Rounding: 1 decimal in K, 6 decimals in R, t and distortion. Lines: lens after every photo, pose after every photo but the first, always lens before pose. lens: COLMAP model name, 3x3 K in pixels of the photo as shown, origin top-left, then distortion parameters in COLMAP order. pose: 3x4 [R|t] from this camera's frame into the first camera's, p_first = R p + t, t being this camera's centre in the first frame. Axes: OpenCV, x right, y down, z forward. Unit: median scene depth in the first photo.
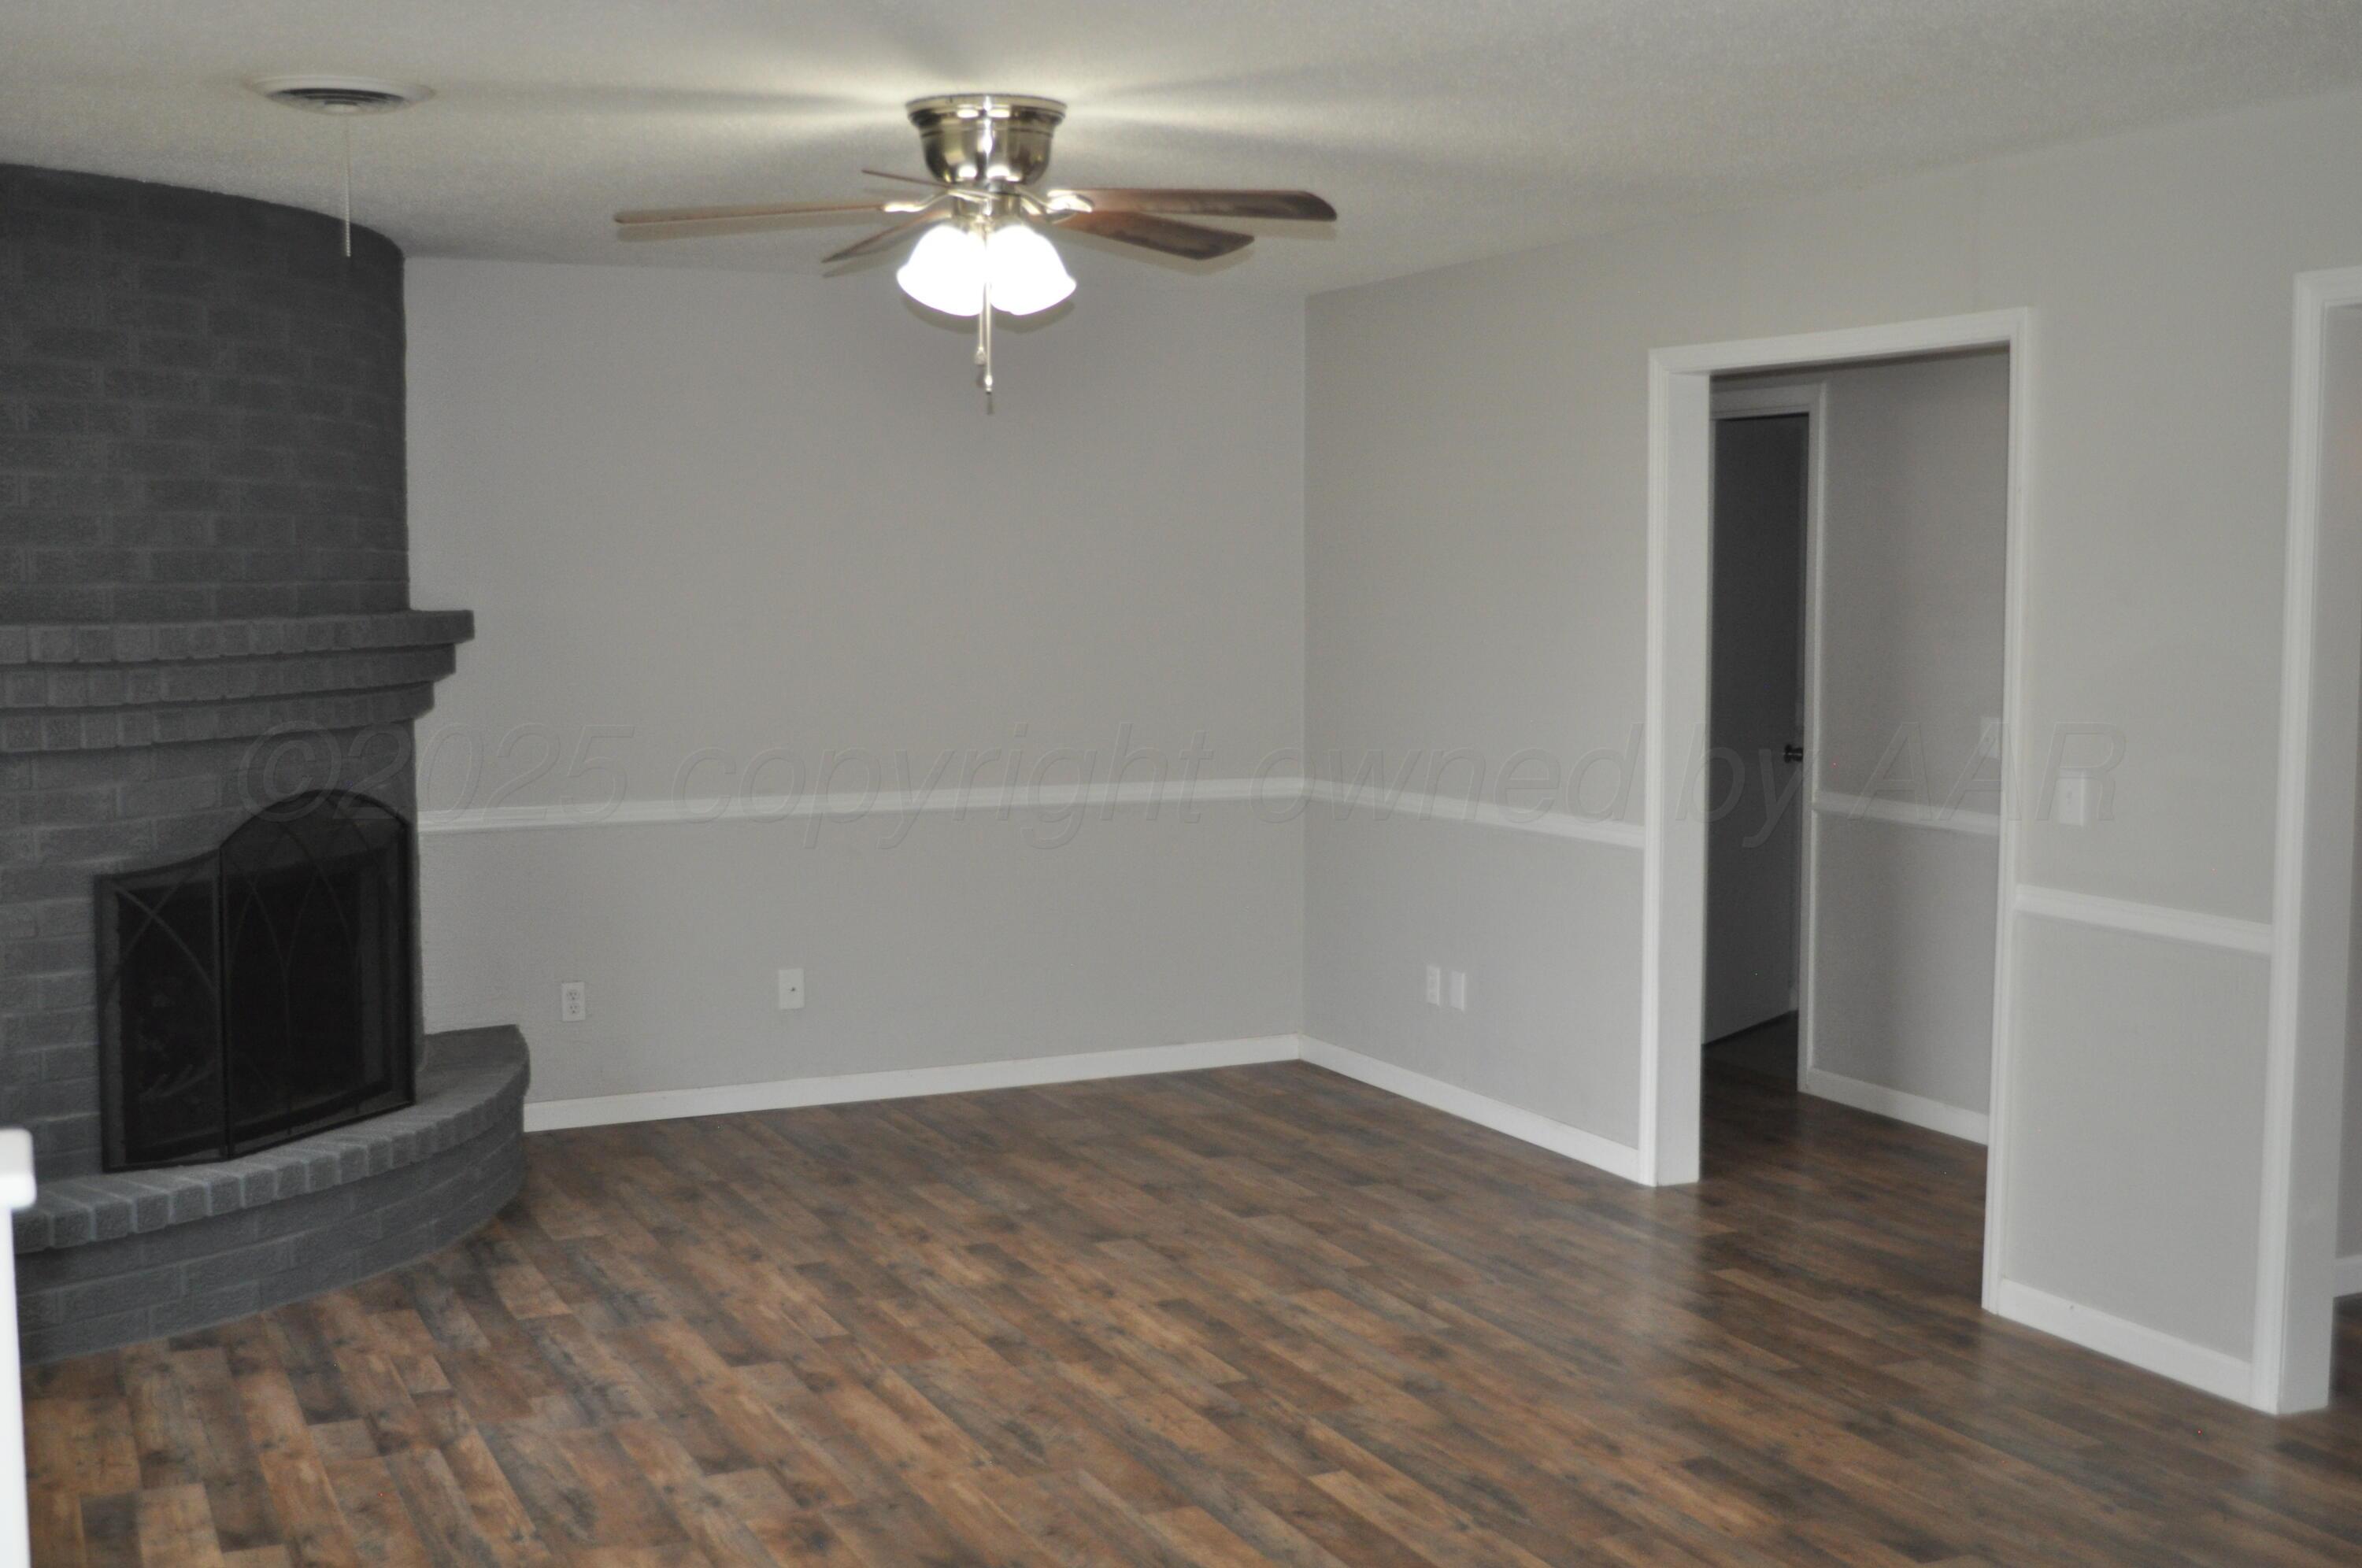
lens RADIAL K [[2605.8, 0, 1181.0], [0, 2605.8, 784.0], [0, 0, 1]] dist [-0.055742, 0.019559]
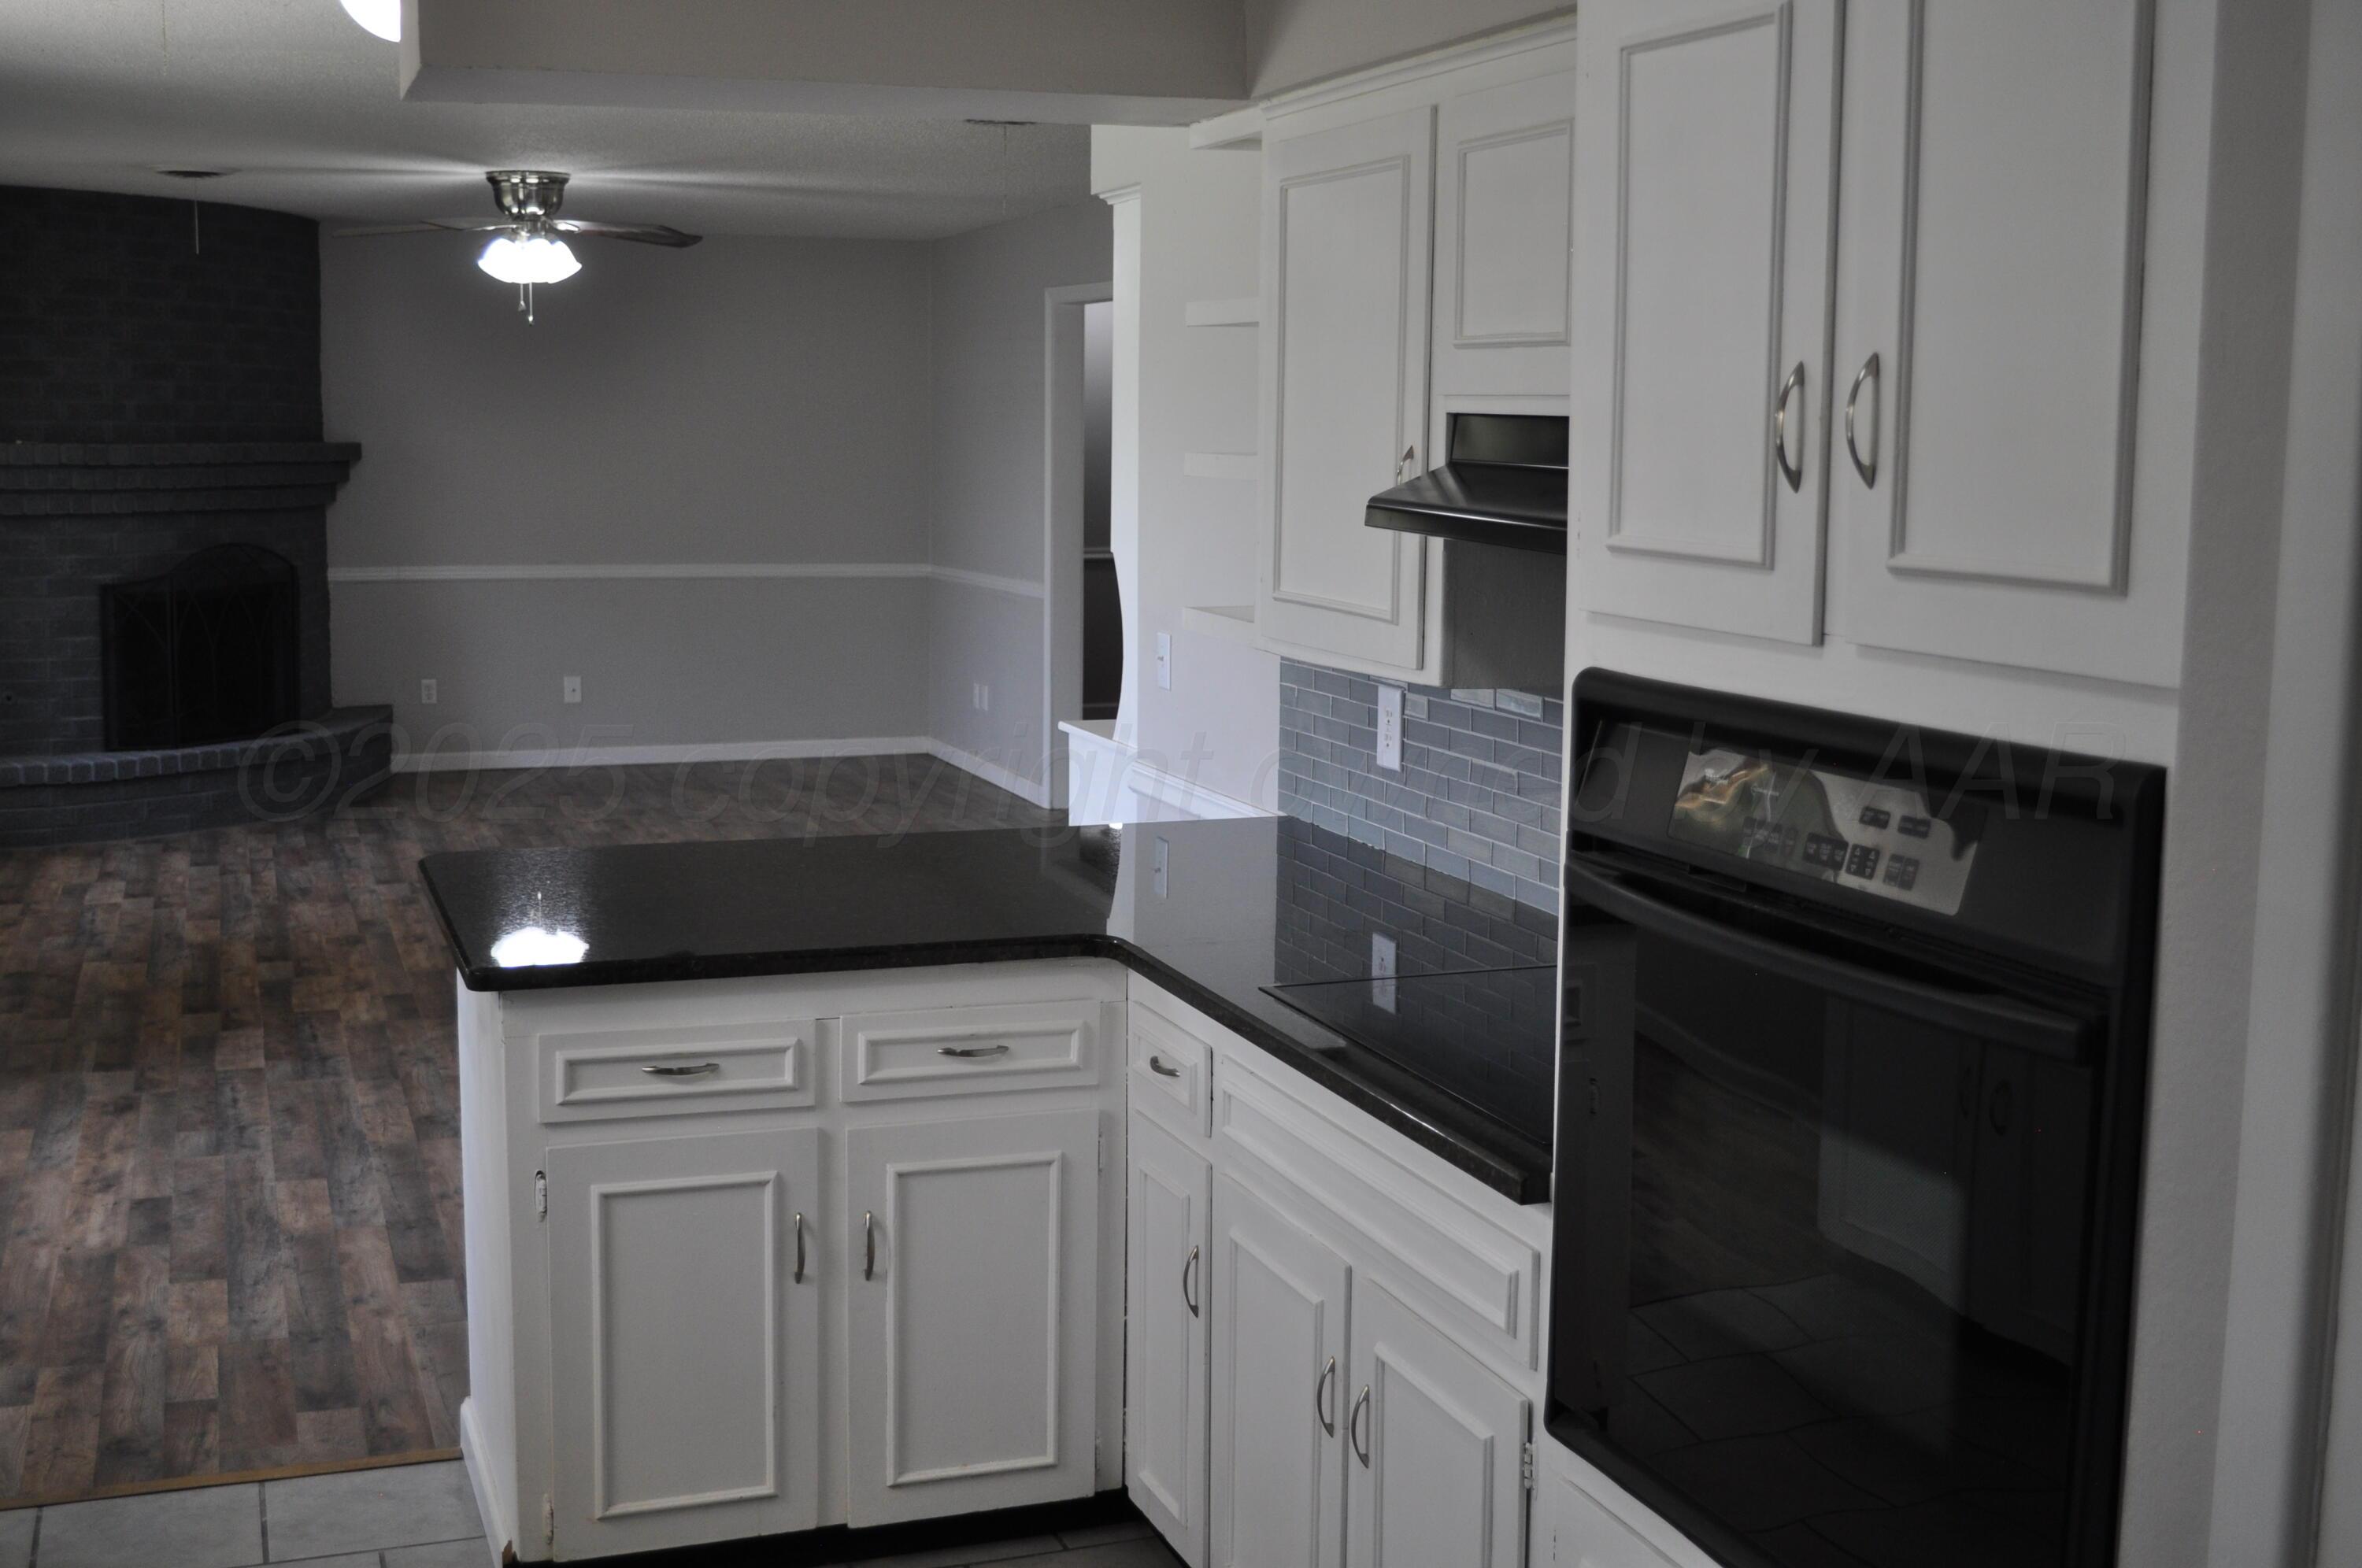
lens RADIAL K [[2605.8, 0, 1181.0], [0, 2605.8, 784.0], [0, 0, 1]] dist [-0.055742, 0.019559]
pose [[0.996319, 0.025994, -0.081681, 0.484114], [-0.021724, 0.998372, 0.052738, 0.063471], [0.082919, -0.050770, 0.995262, -0.741825]]
